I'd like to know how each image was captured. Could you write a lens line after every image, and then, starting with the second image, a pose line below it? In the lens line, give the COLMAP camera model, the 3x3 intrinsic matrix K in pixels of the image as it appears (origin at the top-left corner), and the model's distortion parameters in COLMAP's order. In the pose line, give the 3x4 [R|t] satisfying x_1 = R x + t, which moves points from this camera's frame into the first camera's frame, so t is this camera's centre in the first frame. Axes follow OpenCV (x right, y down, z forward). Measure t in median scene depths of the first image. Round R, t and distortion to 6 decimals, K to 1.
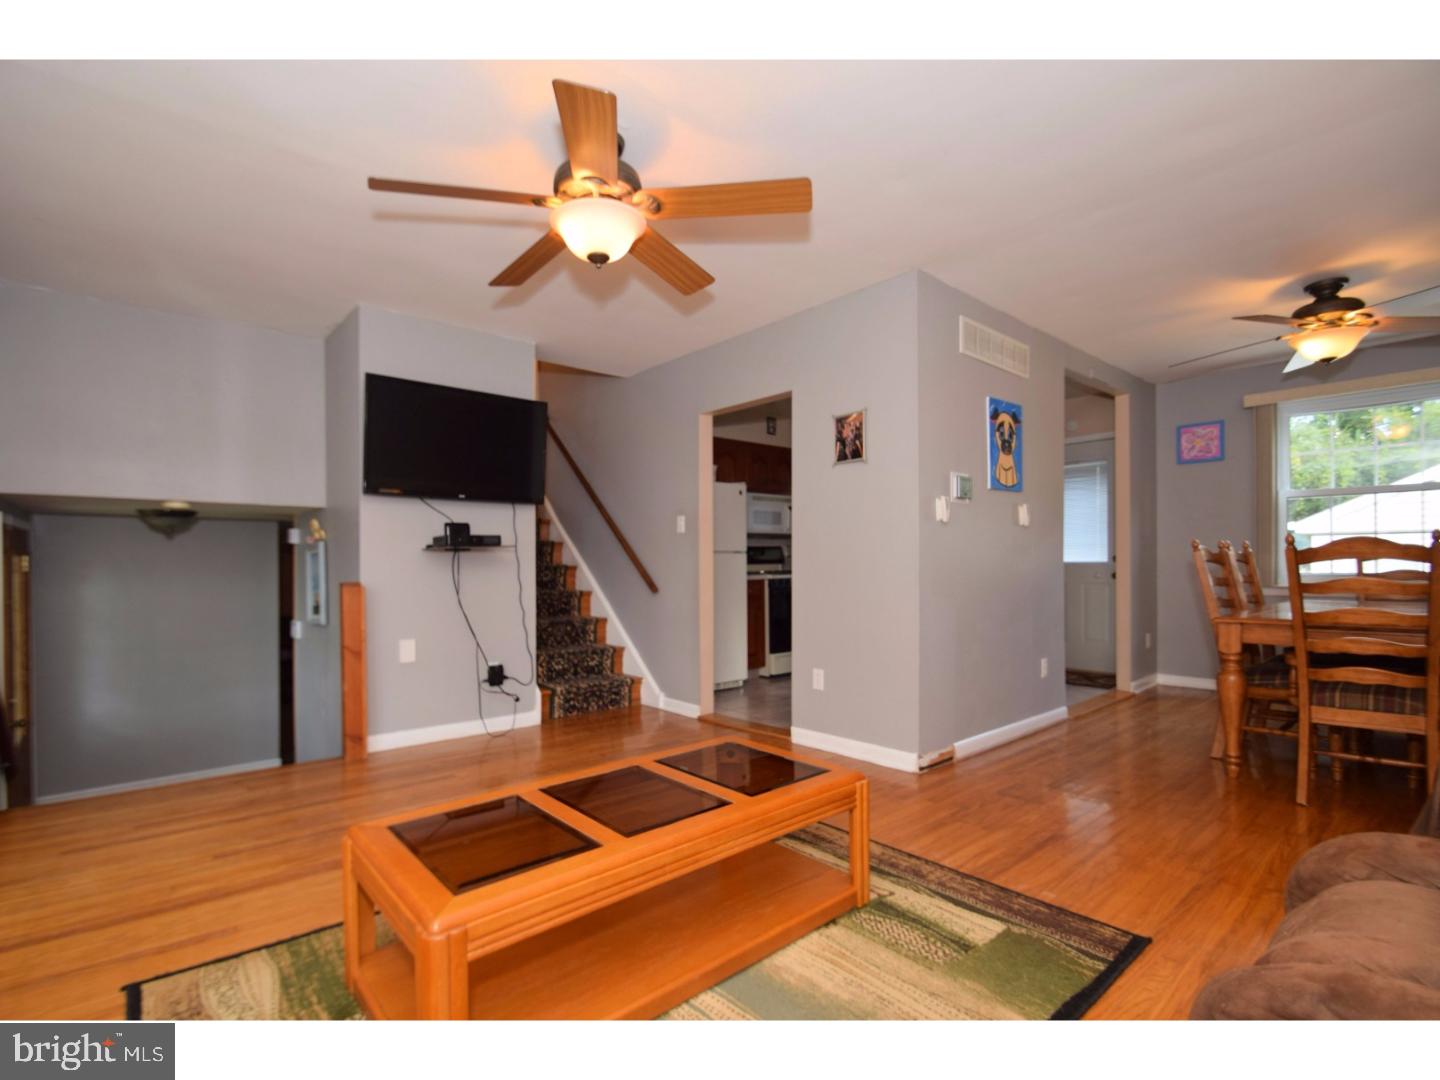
lens RADIAL K [[636.7, 0, 709.3], [0, 636.7, 554.6], [0, 0, 1]] dist [-0.009168, -0.007230]
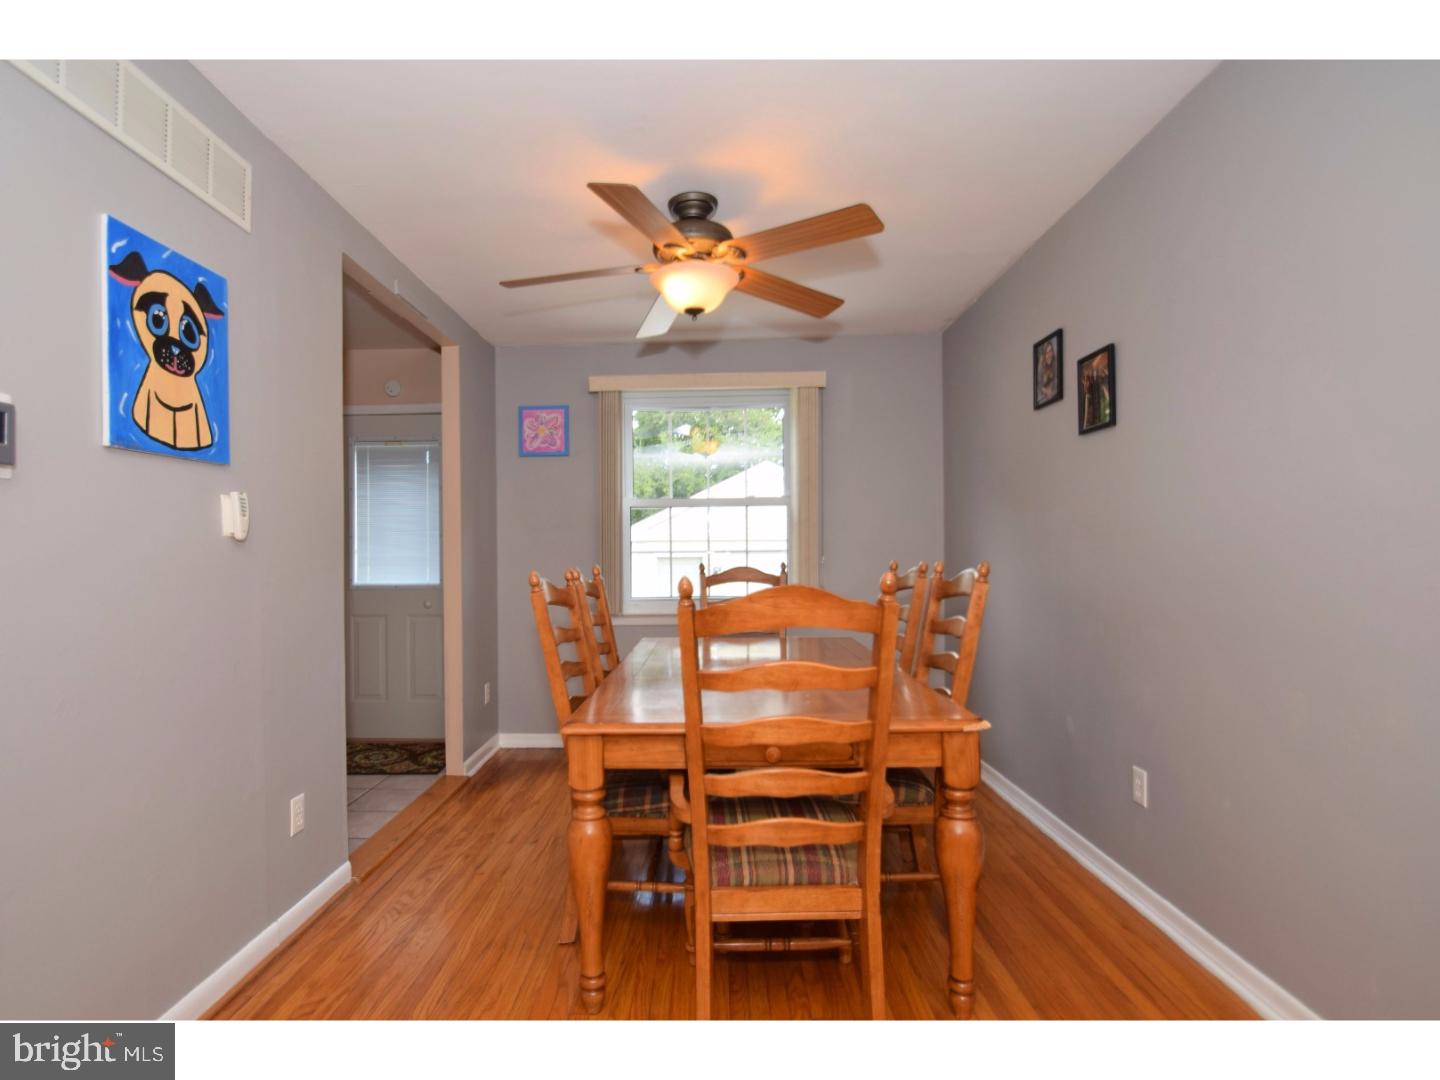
lens RADIAL K [[695.9, 0, 684.6], [0, 695.9, 559.9], [0, 0, 1]] dist [-0.003251, -0.000129]
pose [[0.654706, -0.005369, 0.755864, 0.337327], [0.001201, 0.999981, 0.006062, -0.032989], [-0.755883, -0.003061, 0.654700, 0.427424]]
